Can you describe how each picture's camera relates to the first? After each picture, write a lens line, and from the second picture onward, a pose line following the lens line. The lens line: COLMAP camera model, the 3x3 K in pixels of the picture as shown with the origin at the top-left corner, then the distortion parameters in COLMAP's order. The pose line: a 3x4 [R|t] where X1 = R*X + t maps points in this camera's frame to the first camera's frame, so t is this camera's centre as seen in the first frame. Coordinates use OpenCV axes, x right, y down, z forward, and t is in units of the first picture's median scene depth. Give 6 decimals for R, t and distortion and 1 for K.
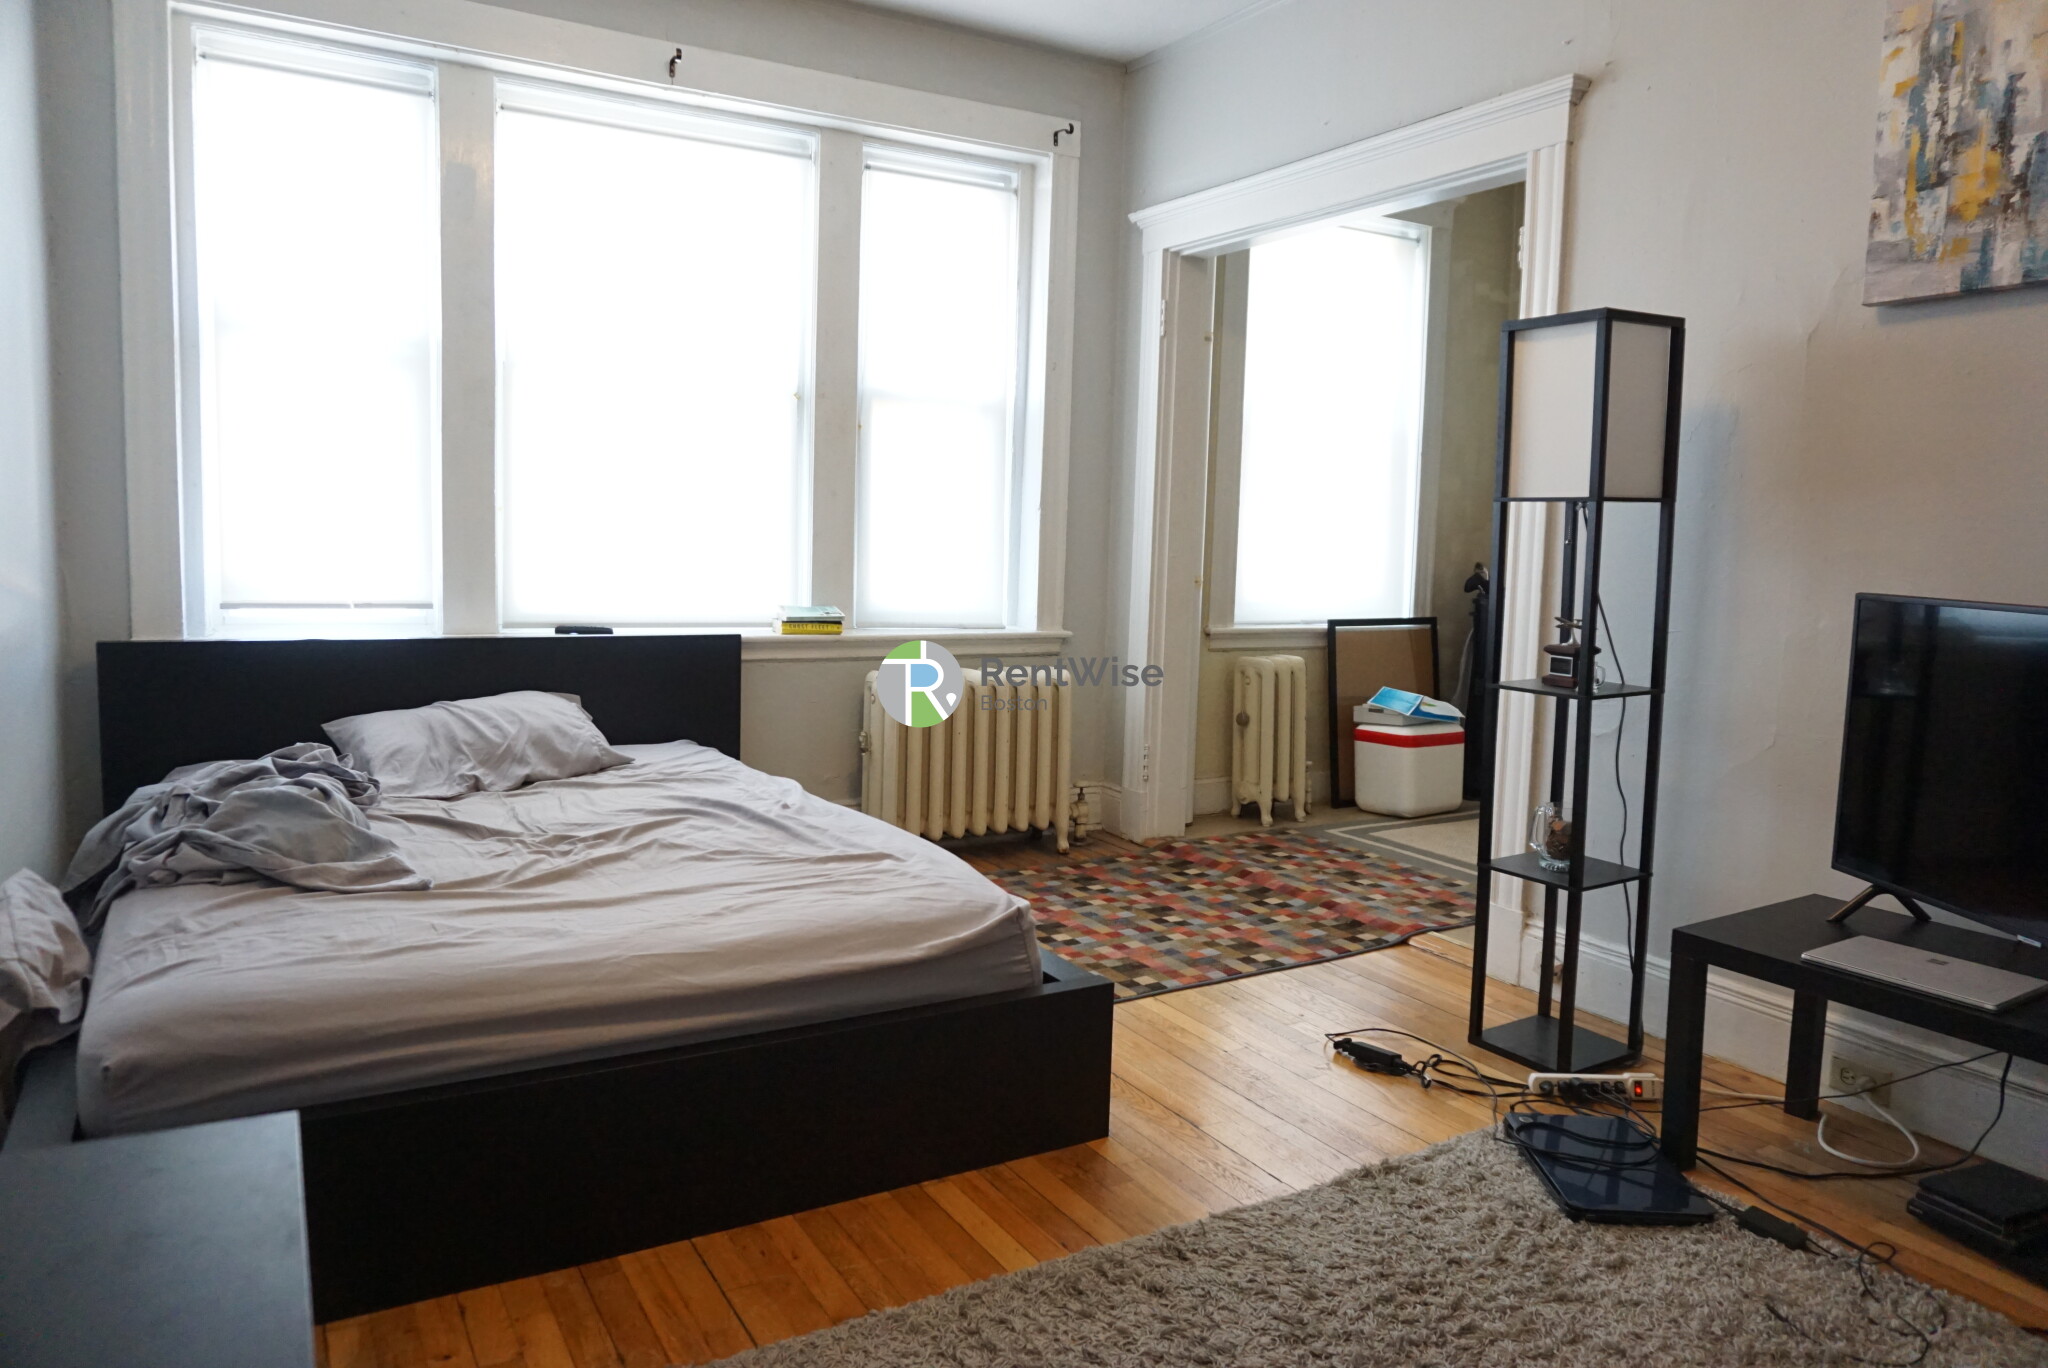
lens RADIAL K [[1371.0, 0, 1018.6], [0, 1371.0, 671.3], [0, 0, 1]] dist [-0.057802, 0.043288]
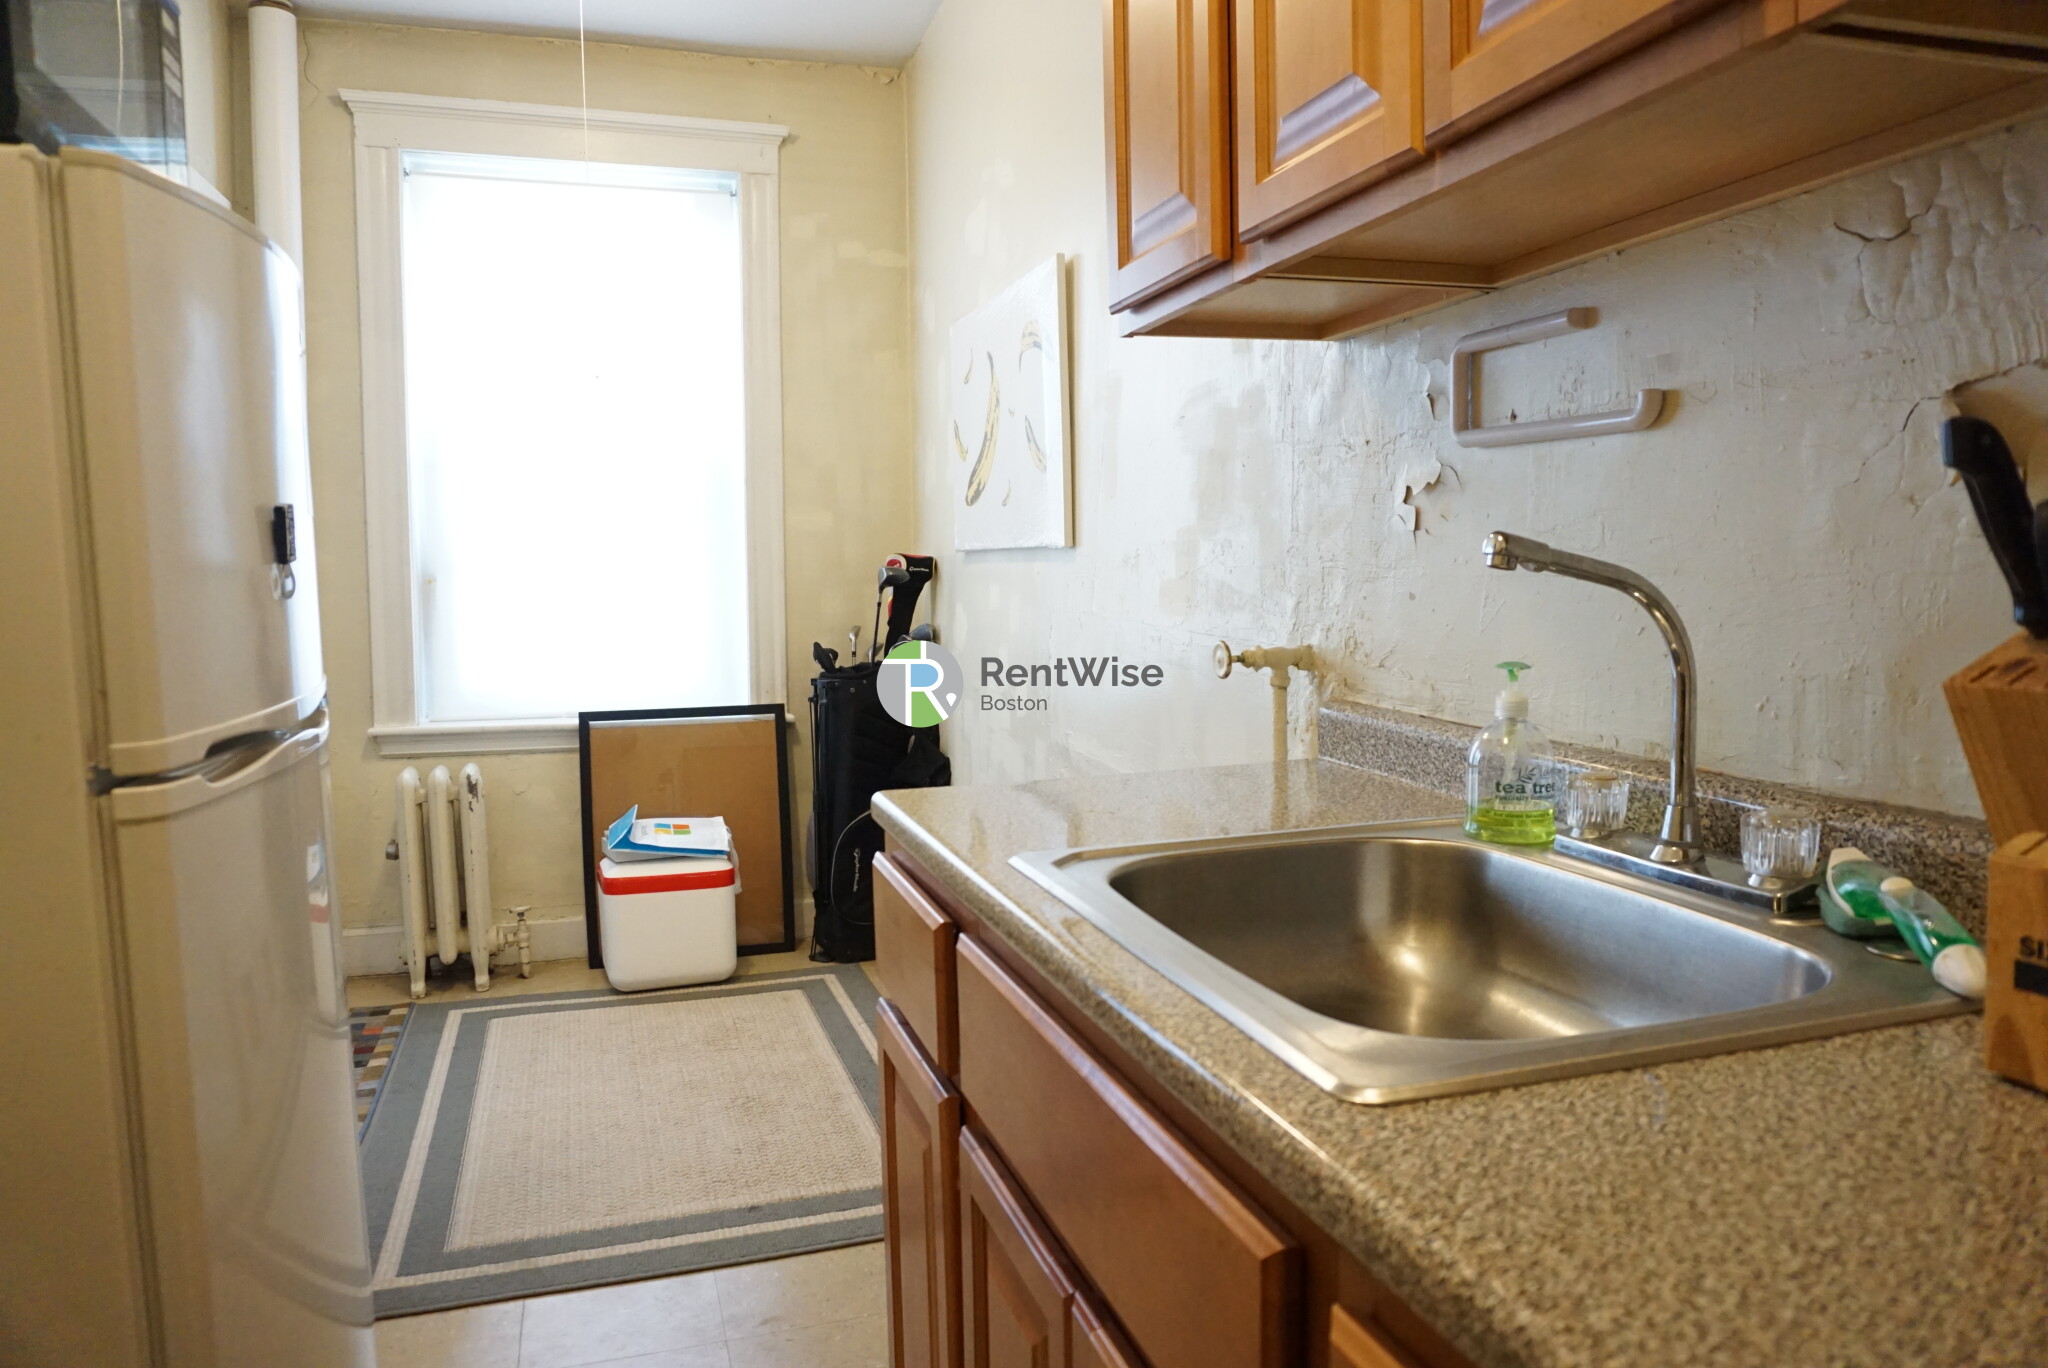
lens RADIAL K [[1371.0, 0, 1018.6], [0, 1371.0, 671.3], [0, 0, 1]] dist [-0.057802, 0.043288]
pose [[0.969761, -0.012831, -0.243720, 0.637816], [0.007836, 0.999739, -0.021453, -0.042479], [0.243931, 0.018895, 0.969608, 0.337973]]
